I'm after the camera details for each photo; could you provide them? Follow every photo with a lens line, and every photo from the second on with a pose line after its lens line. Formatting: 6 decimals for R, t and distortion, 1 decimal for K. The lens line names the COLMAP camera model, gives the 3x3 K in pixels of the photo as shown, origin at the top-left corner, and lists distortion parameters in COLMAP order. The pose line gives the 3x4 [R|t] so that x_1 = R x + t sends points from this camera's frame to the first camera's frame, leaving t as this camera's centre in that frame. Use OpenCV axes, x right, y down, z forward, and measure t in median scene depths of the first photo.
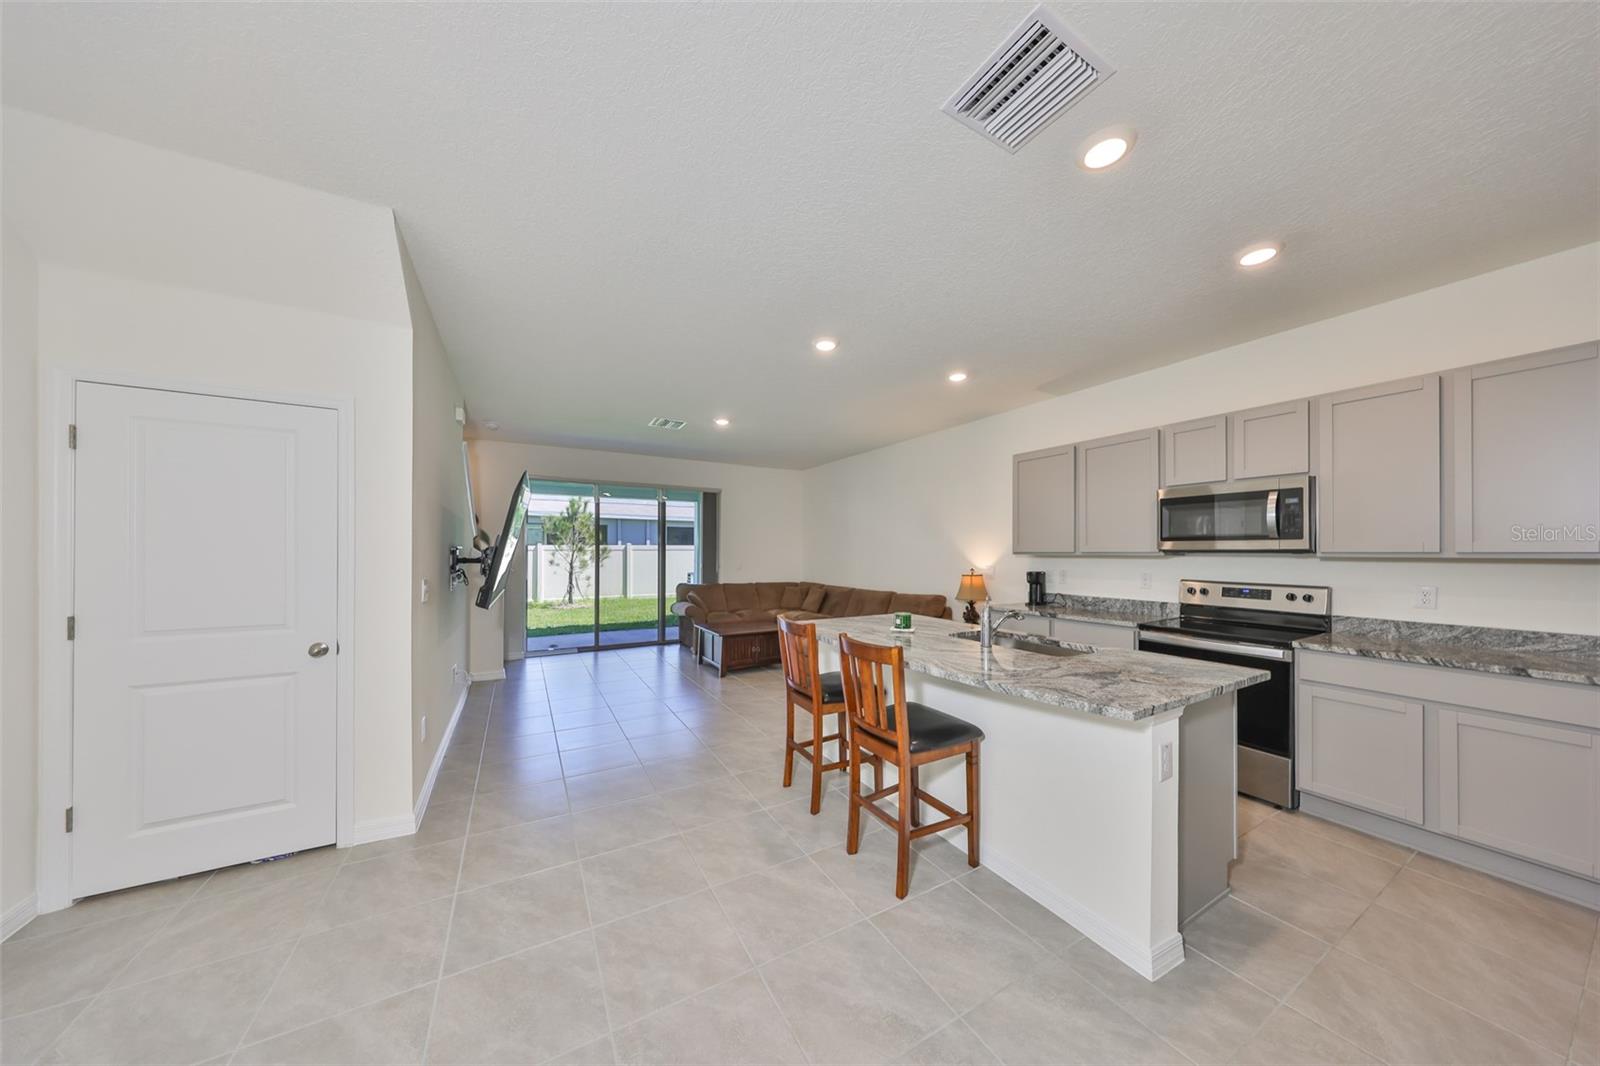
lens RADIAL K [[494.5, 0, 802.0], [0, 494.5, 531.1], [0, 0, 1]] dist [0.000594, 0.000000]
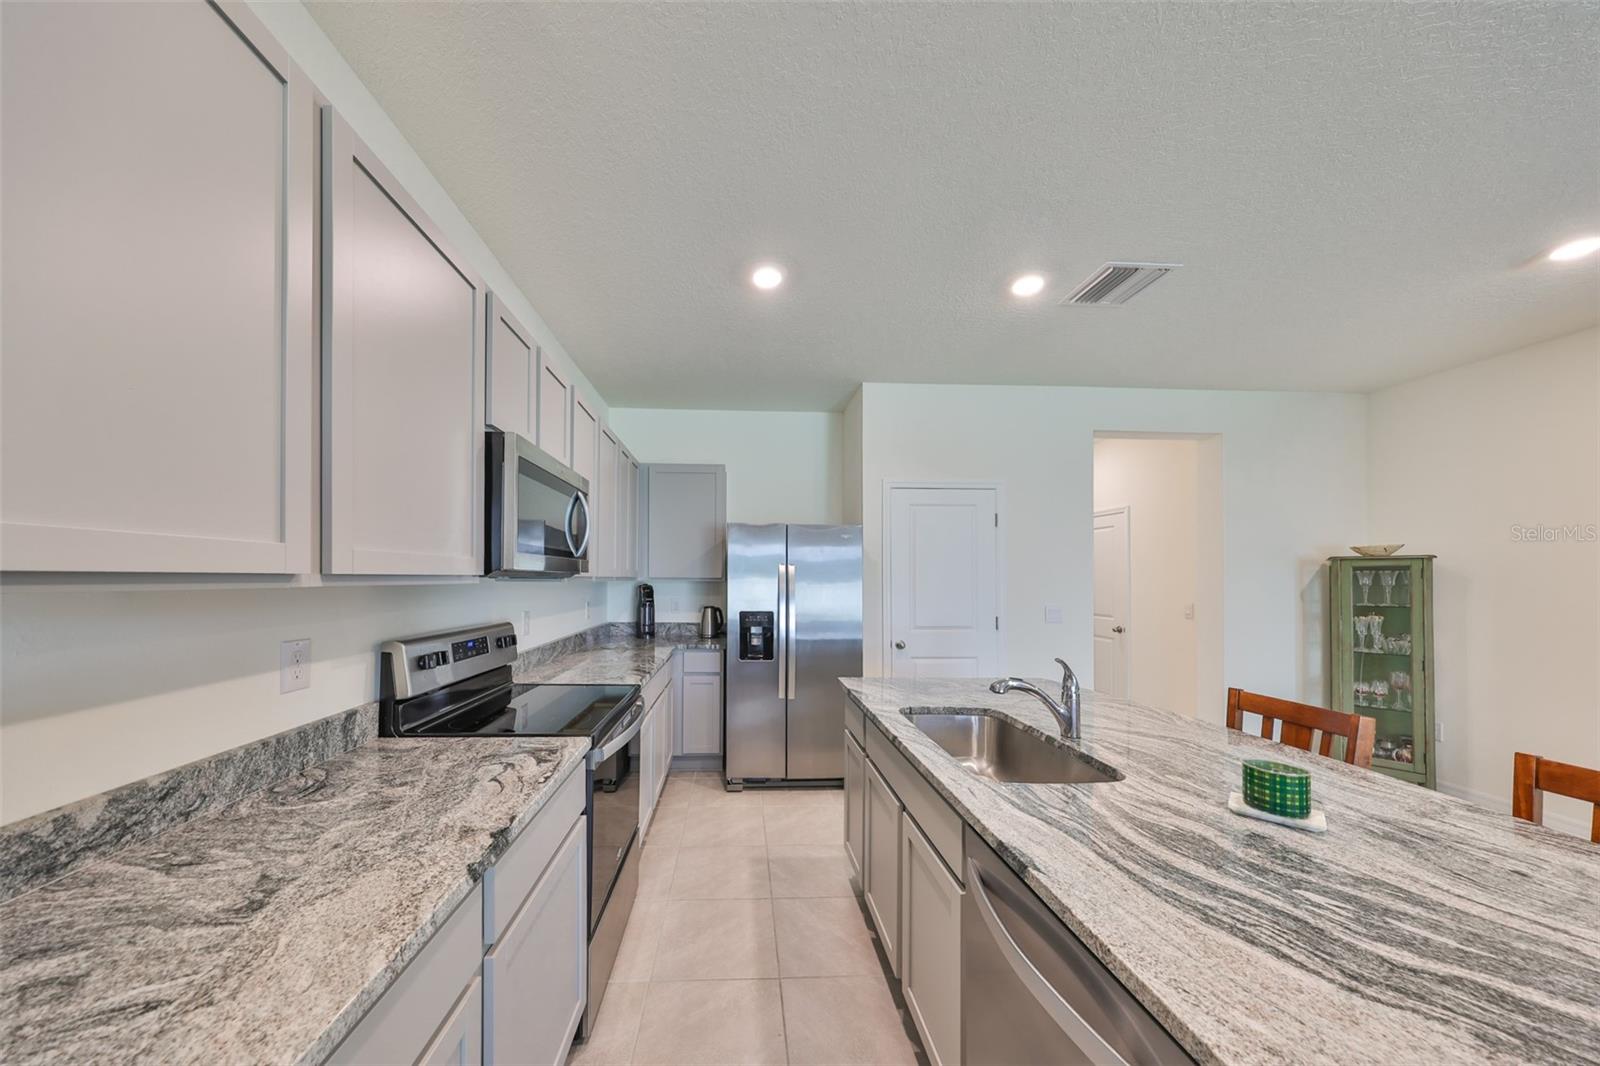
lens RADIAL K [[512.1, 0, 761.0], [0, 512.1, 574.6], [0, 0, 1]] dist [-0.000043, -0.000041]
pose [[-0.891410, -0.009756, 0.453093, 0.264168], [-0.034348, 0.998347, -0.046079, 0.045132], [-0.451895, -0.056639, -0.890271, 1.079250]]
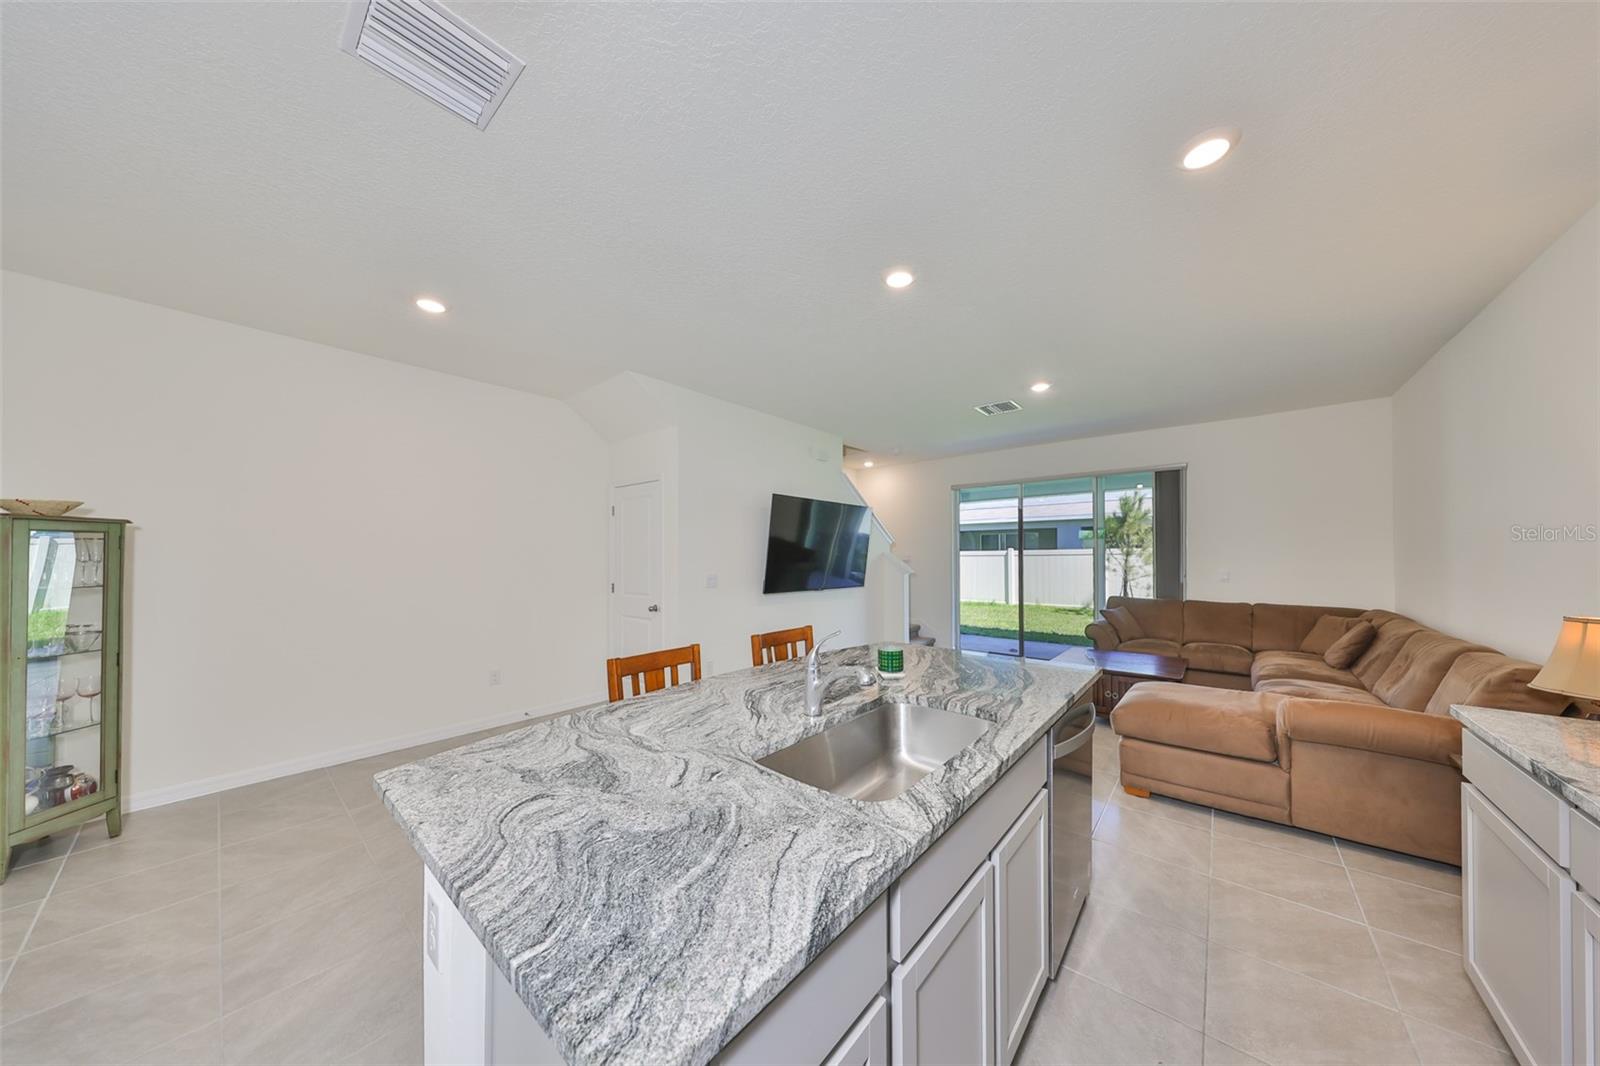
lens RADIAL K [[489.5, 0, 810.2], [0, 489.5, 551.3], [0, 0, 1]] dist [-0.000954, -0.000054]
pose [[0.355320, -0.018592, -0.934560, 0.565462], [0.049094, 0.998793, -0.001205, 0.024199], [0.933455, -0.045453, 0.355804, 0.486630]]
